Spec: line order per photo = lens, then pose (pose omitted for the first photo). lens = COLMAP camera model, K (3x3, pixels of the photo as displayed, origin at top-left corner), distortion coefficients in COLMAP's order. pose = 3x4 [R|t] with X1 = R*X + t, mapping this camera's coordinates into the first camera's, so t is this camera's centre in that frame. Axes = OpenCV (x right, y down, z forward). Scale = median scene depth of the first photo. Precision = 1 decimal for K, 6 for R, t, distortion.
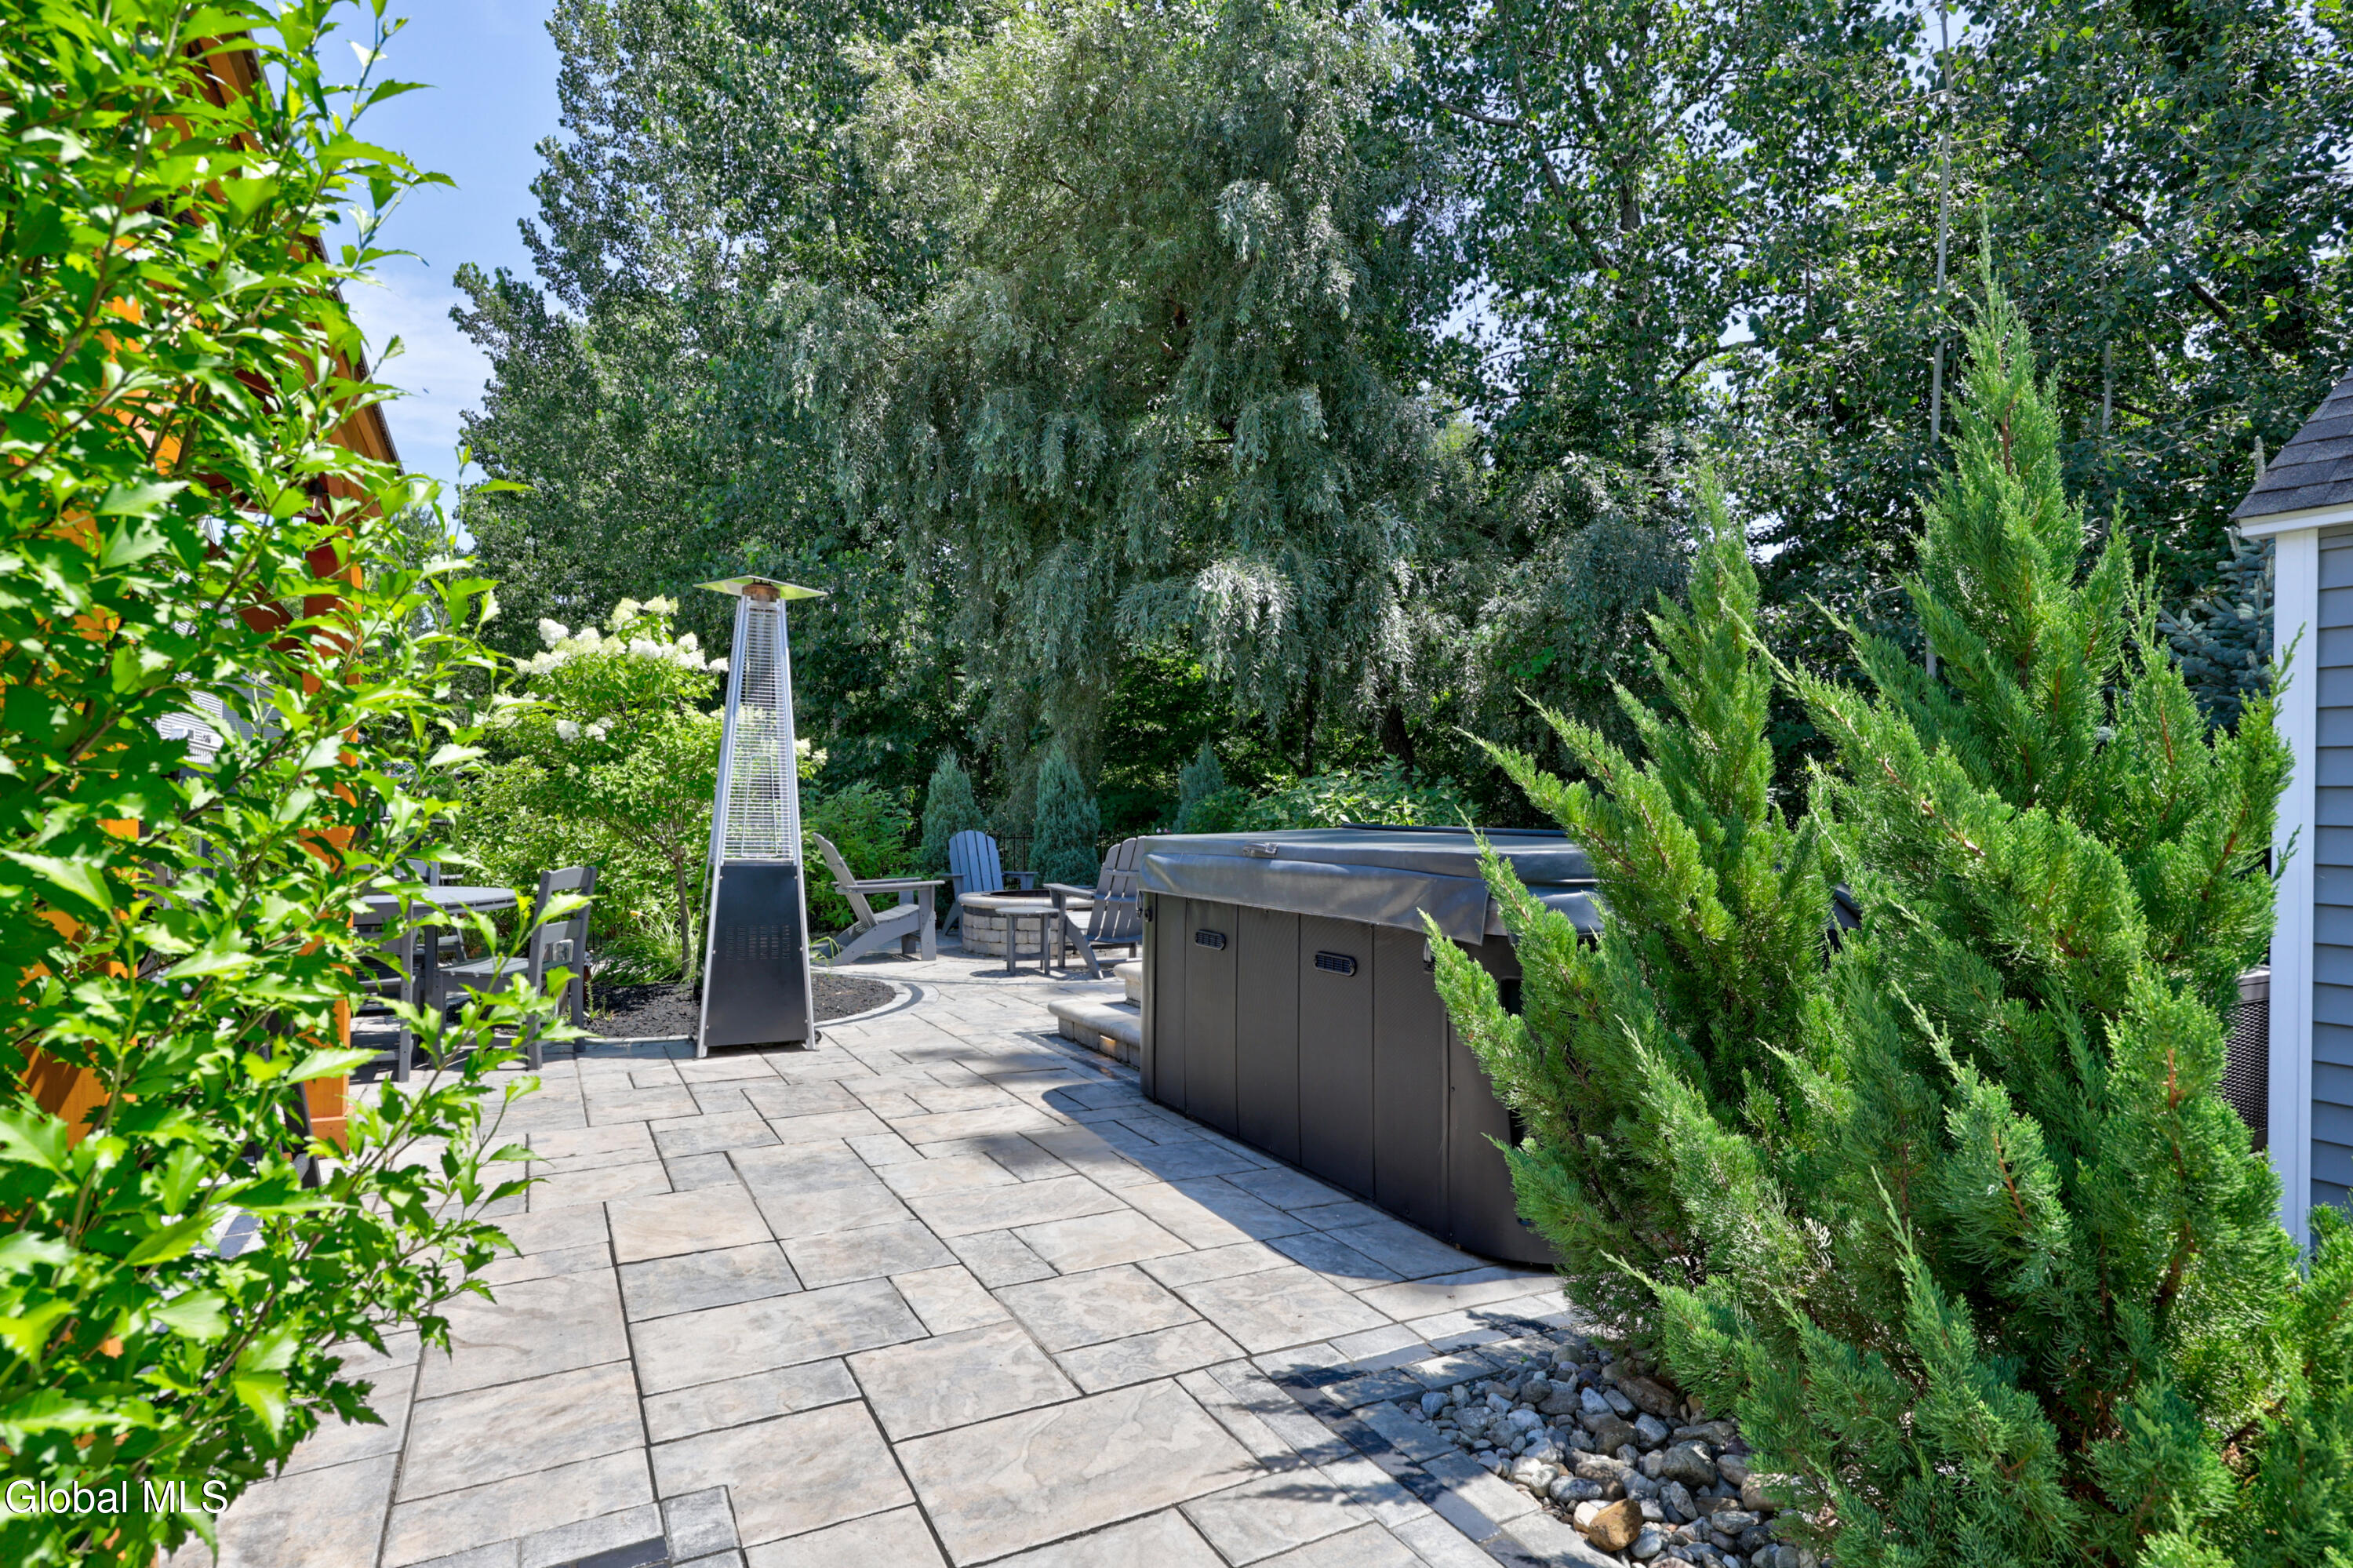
lens RADIAL K [[1158.2, 0, 1206.8], [0, 1158.2, 776.3], [0, 0, 1]] dist [-0.004152, -0.000845]
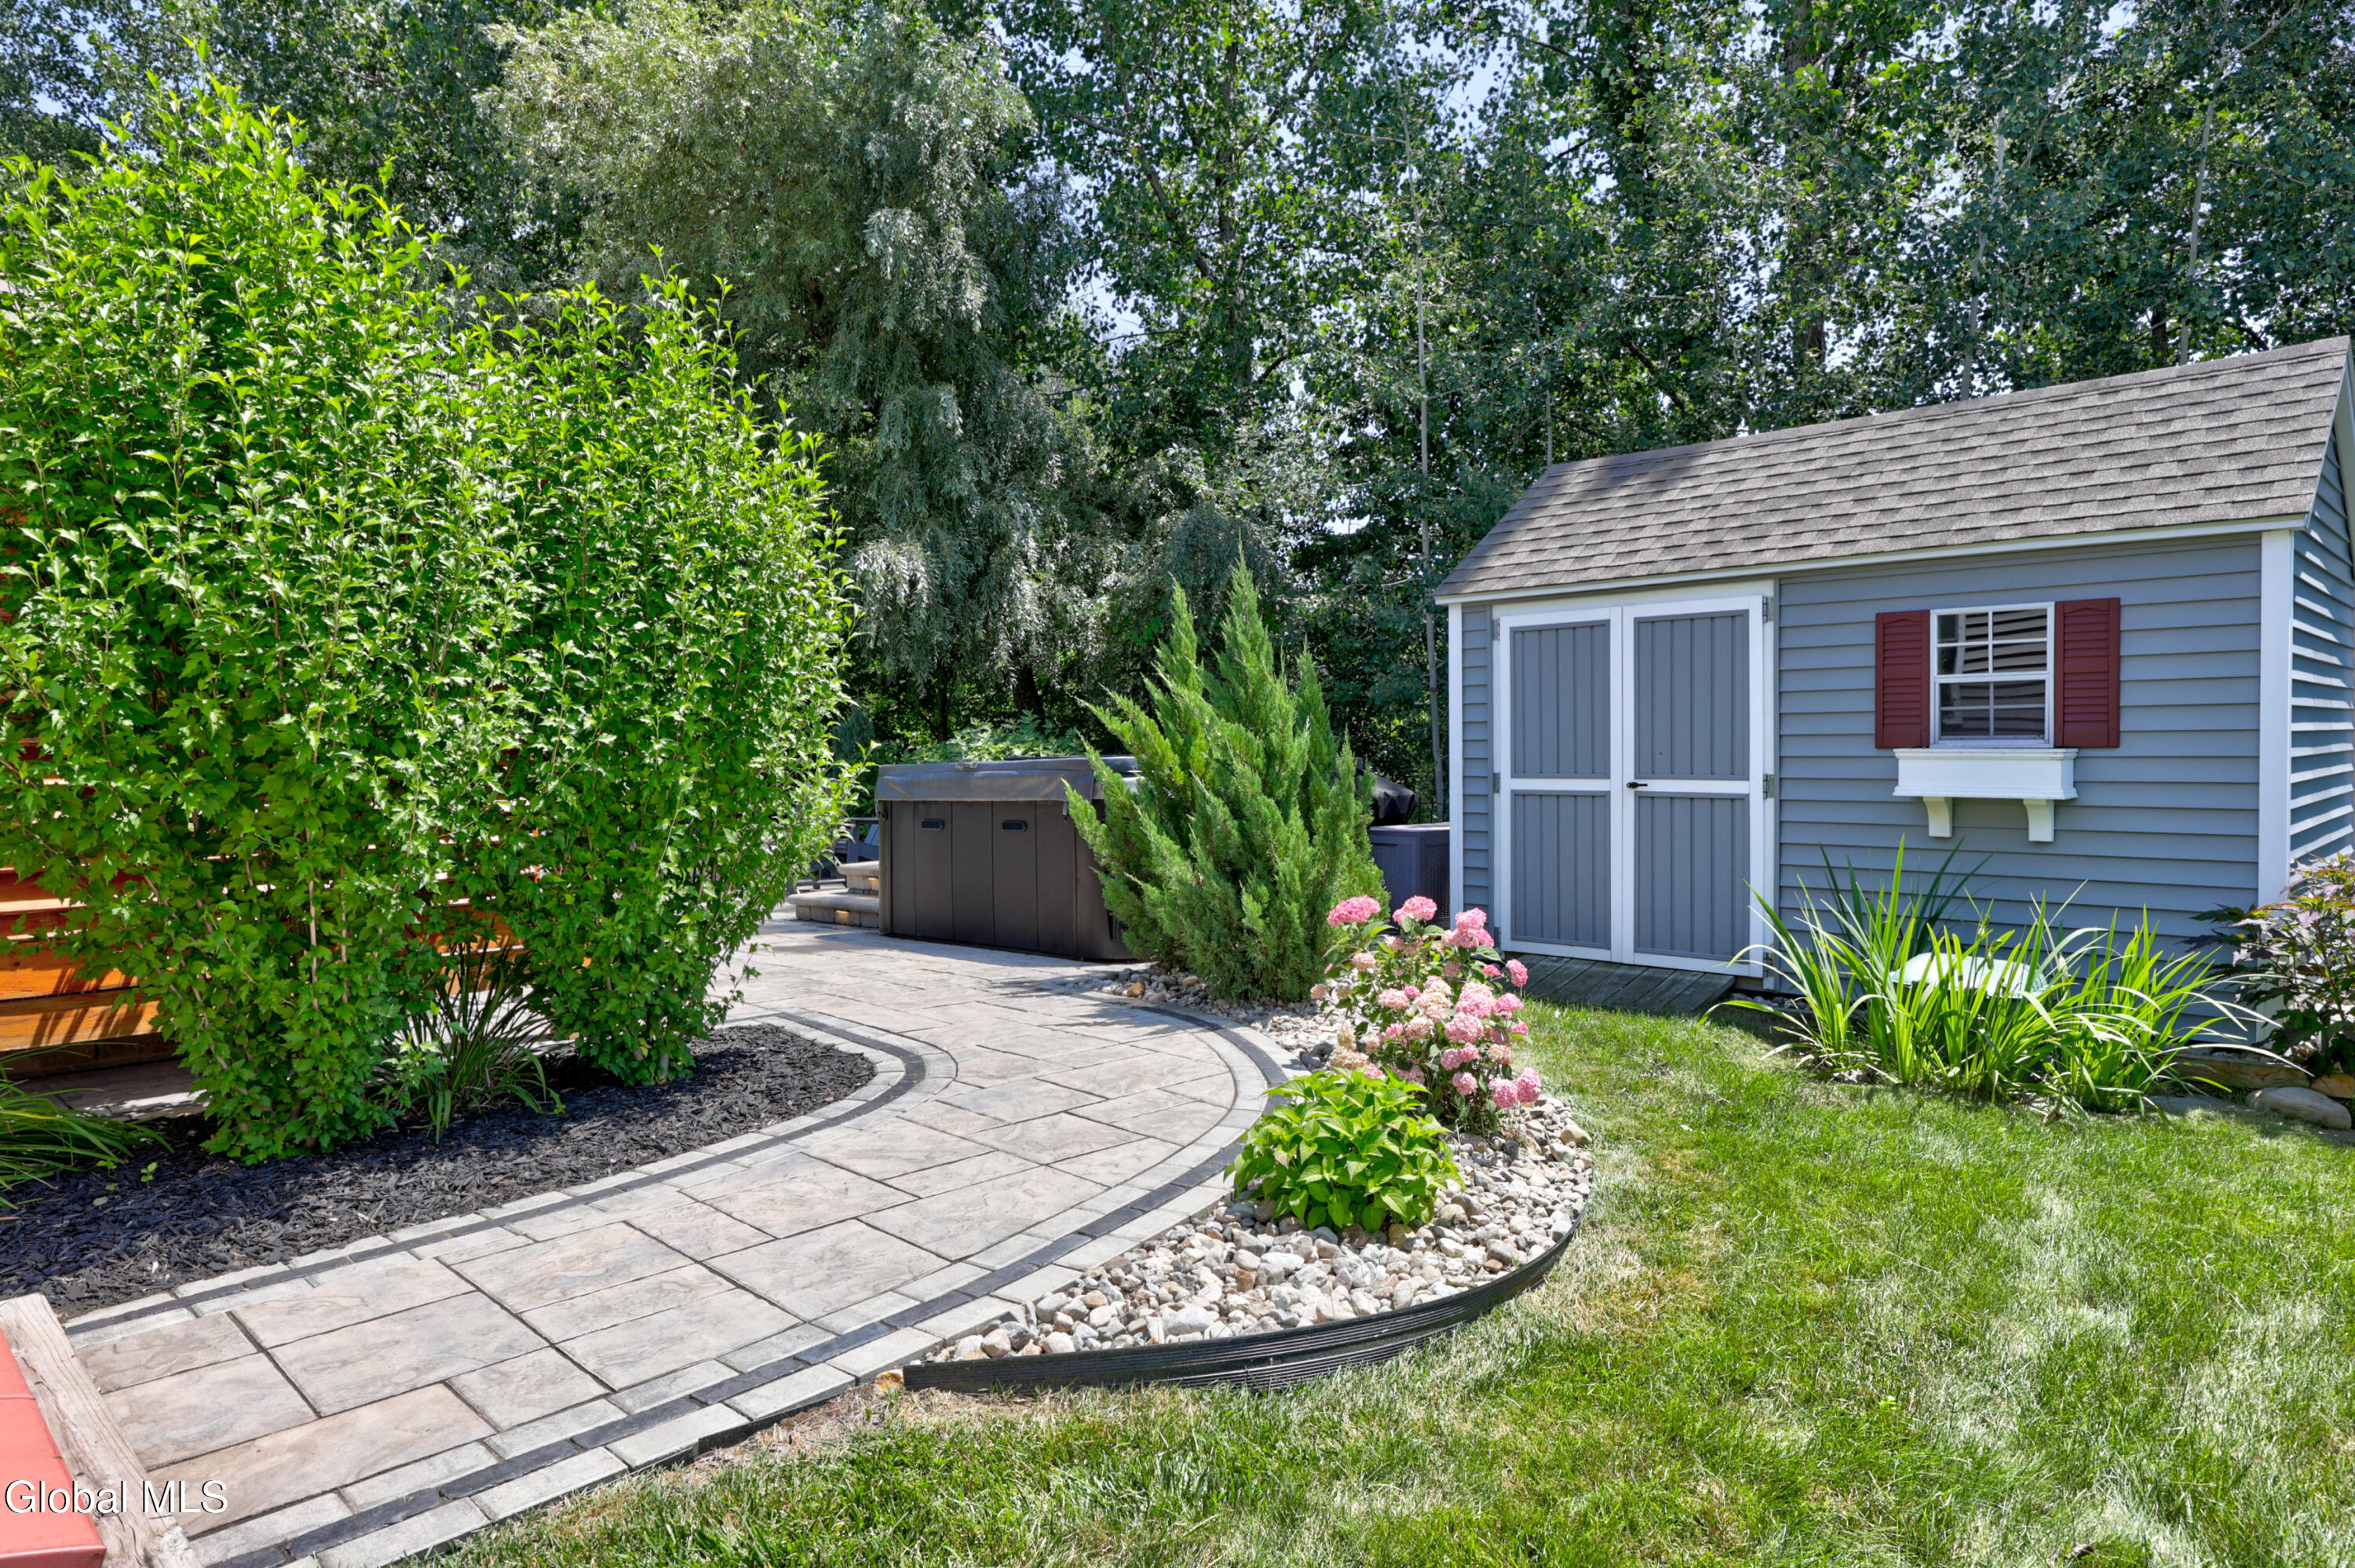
lens RADIAL K [[1381.0, 0, 1177.5], [0, 1381.0, 784.0], [0, 0, 1]] dist [-0.001167, -0.000182]
pose [[0.961177, -0.025055, 0.274794, -0.076498], [0.015695, 0.999221, 0.036208, 0.006908], [-0.275487, -0.030489, 0.960821, -0.372890]]
